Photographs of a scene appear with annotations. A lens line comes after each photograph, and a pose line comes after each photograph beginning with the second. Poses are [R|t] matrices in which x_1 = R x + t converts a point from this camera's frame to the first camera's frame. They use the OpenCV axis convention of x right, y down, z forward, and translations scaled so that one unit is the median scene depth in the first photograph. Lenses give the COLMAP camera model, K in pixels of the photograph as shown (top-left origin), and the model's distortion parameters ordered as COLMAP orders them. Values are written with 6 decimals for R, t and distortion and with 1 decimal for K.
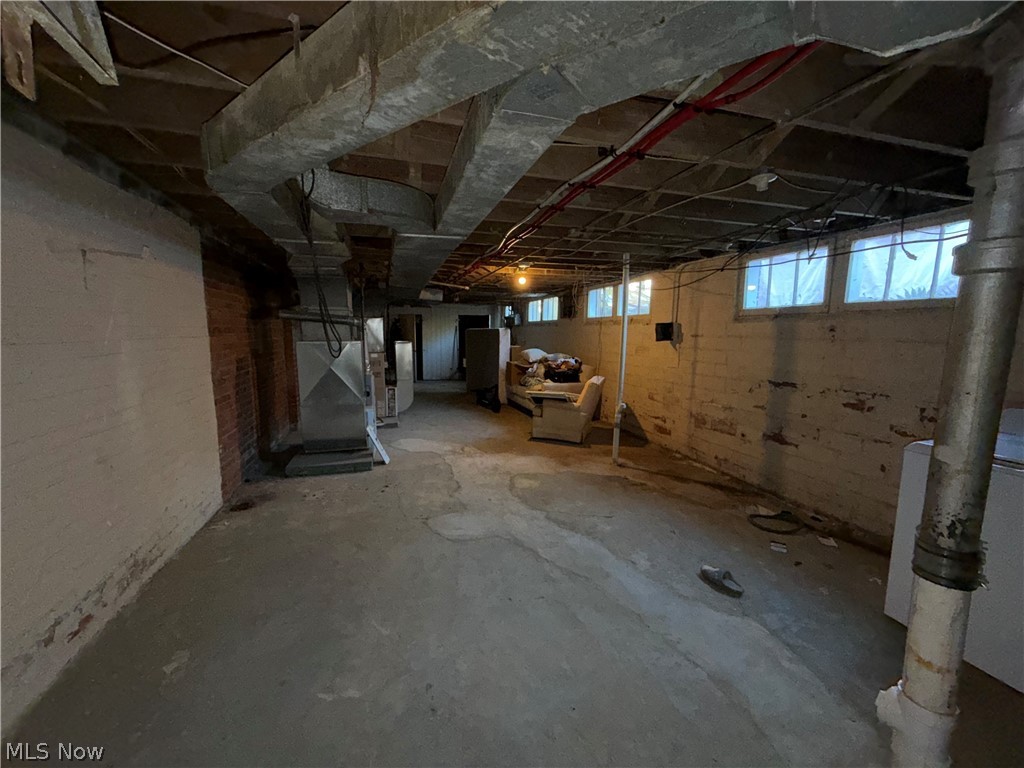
lens RADIAL K [[408.1, 0, 512.0], [0, 408.1, 382.8], [0, 0, 1]] dist [-0.000392, -0.000084]
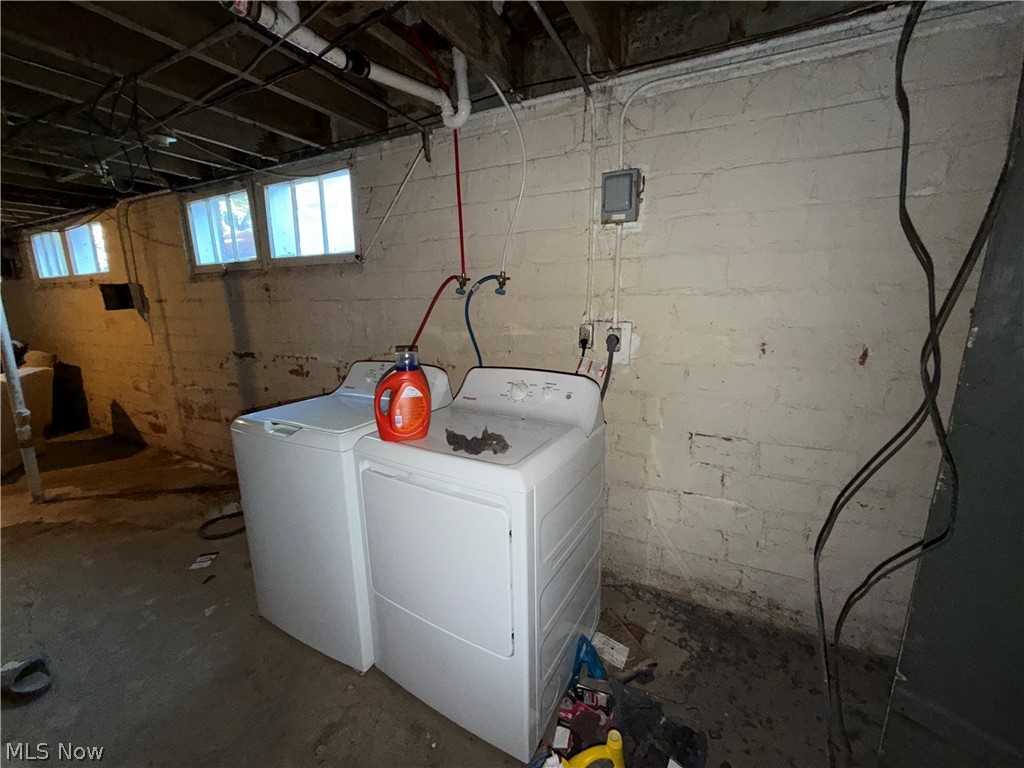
lens RADIAL K [[408.1, 0, 514.8], [0, 408.1, 380.9], [0, 0, 1]] dist [-0.000392, -0.000084]
pose [[0.704690, -0.160555, 0.691111, 0.384171], [0.109803, 0.987003, 0.117335, 0.015609], [-0.700967, -0.006799, 0.713161, -0.003283]]
